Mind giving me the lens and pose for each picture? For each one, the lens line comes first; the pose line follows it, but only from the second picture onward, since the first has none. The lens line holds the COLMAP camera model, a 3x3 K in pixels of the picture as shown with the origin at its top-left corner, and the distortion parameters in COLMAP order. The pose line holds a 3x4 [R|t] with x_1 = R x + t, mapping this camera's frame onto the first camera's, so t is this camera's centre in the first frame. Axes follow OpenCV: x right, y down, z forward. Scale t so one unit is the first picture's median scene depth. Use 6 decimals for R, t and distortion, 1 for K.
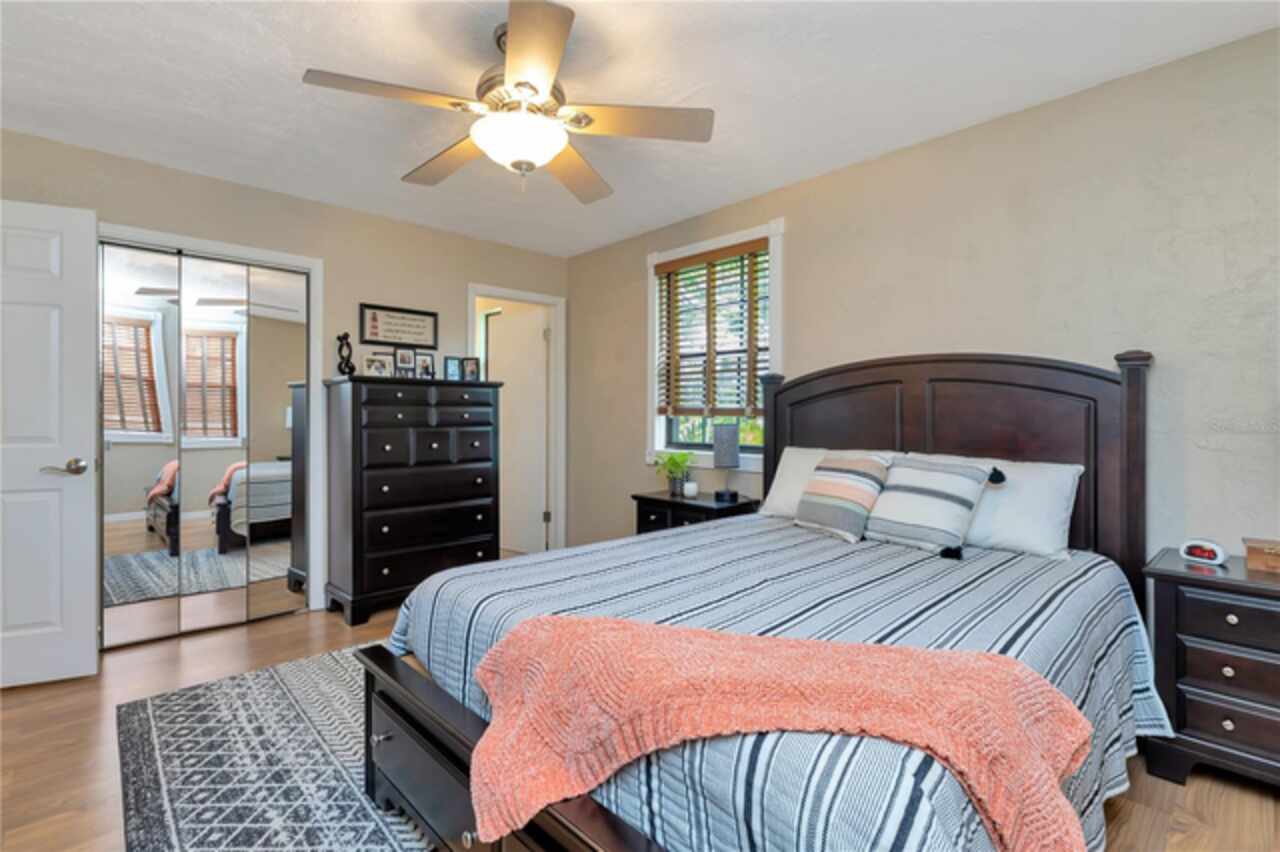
lens RADIAL K [[606.3, 0, 637.6], [0, 606.3, 410.5], [0, 0, 1]] dist [0.003921, 0.000850]
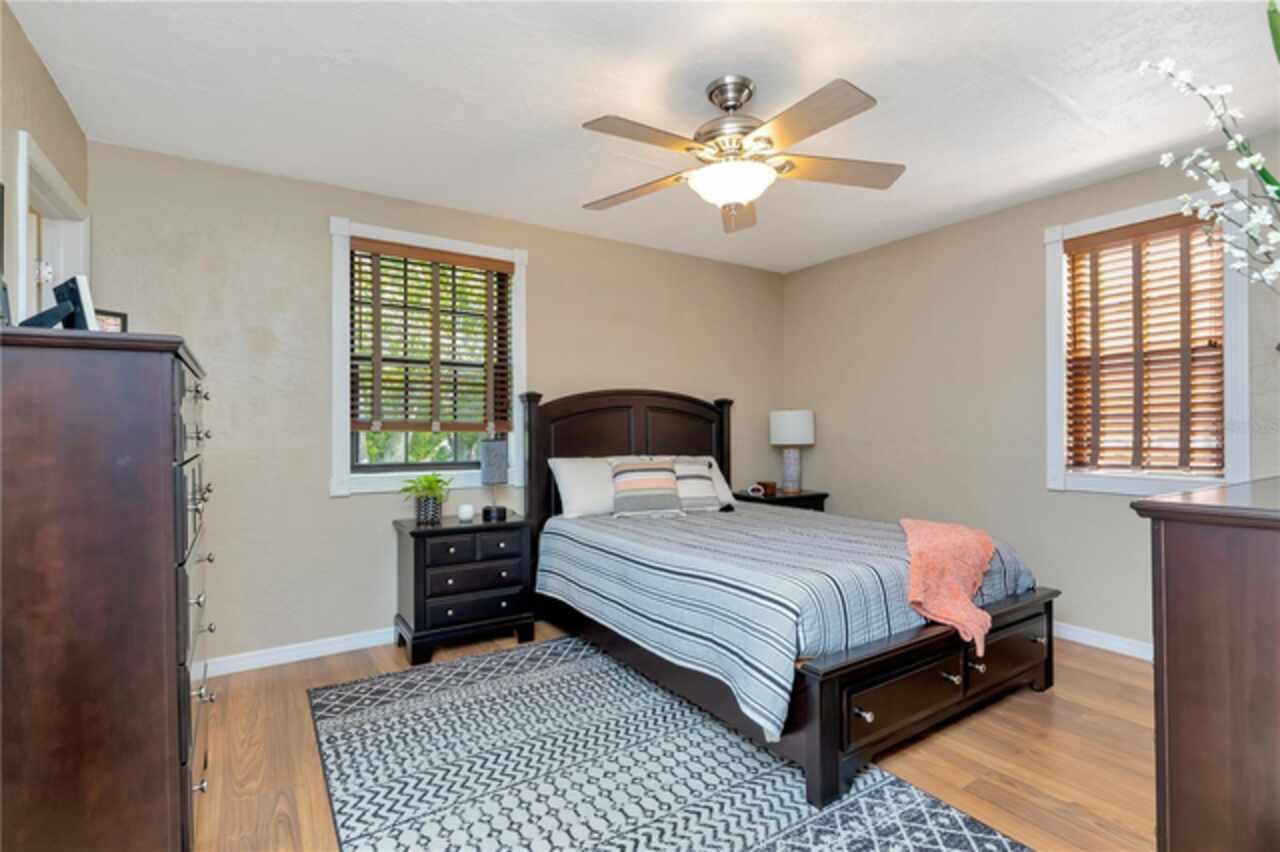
lens RADIAL K [[615.4, 0, 640.0], [0, 615.4, 426.0], [0, 0, 1]] dist [0.000720, 0.000062]
pose [[0.159593, 0.003000, 0.987178, -1.125450], [0.002737, 0.999990, -0.003481, 0.004721], [-0.987179, 0.003257, 0.159583, 0.853474]]
